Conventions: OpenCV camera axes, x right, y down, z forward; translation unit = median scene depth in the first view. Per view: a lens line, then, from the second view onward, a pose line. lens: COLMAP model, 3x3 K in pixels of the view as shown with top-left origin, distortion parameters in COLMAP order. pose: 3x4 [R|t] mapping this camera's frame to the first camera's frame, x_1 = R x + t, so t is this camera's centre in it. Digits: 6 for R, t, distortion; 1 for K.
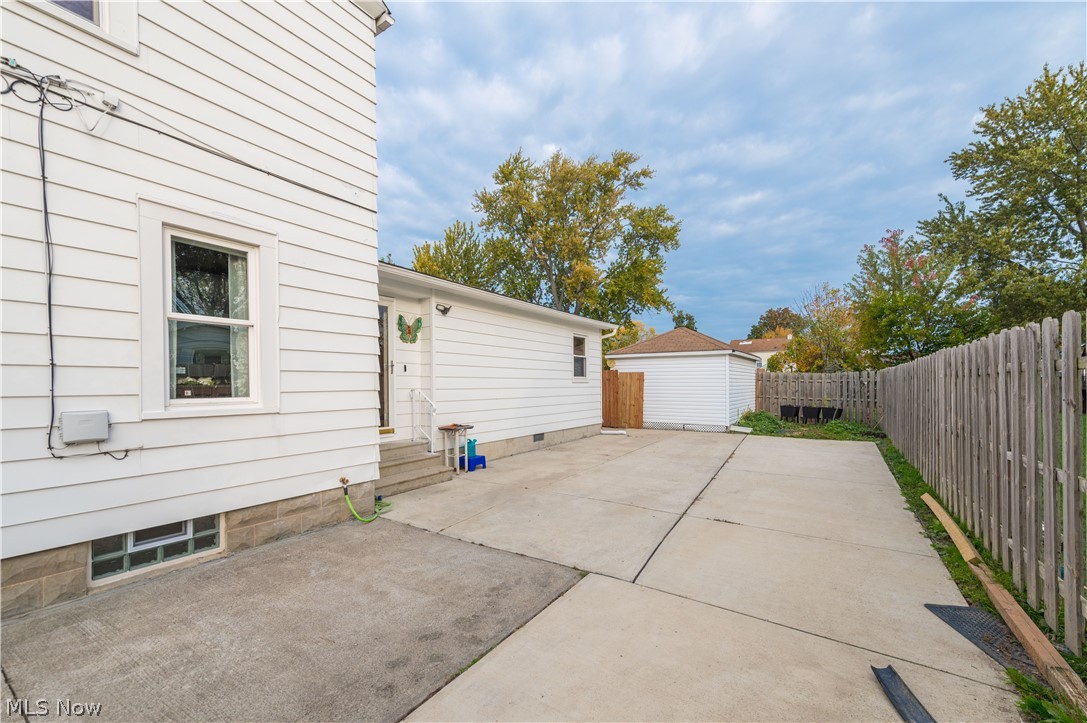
lens RADIAL K [[432.7, 0, 553.4], [0, 432.7, 384.5], [0, 0, 1]] dist [0.008162, -0.001345]
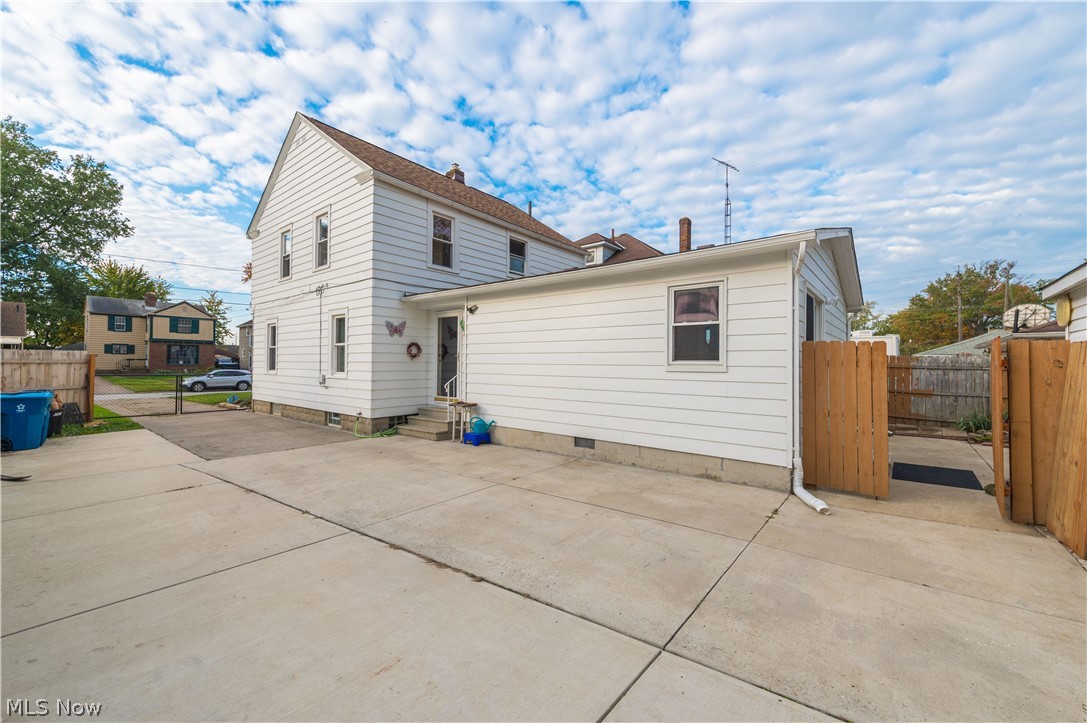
lens RADIAL K [[432.7, 0, 569.5], [0, 432.7, 354.8], [0, 0, 1]] dist [0.008162, -0.001345]
pose [[-0.084177, -0.017585, -0.996296, 0.295557], [-0.009656, 0.999812, -0.016831, -0.007271], [0.996404, 0.008203, -0.084331, 0.425548]]
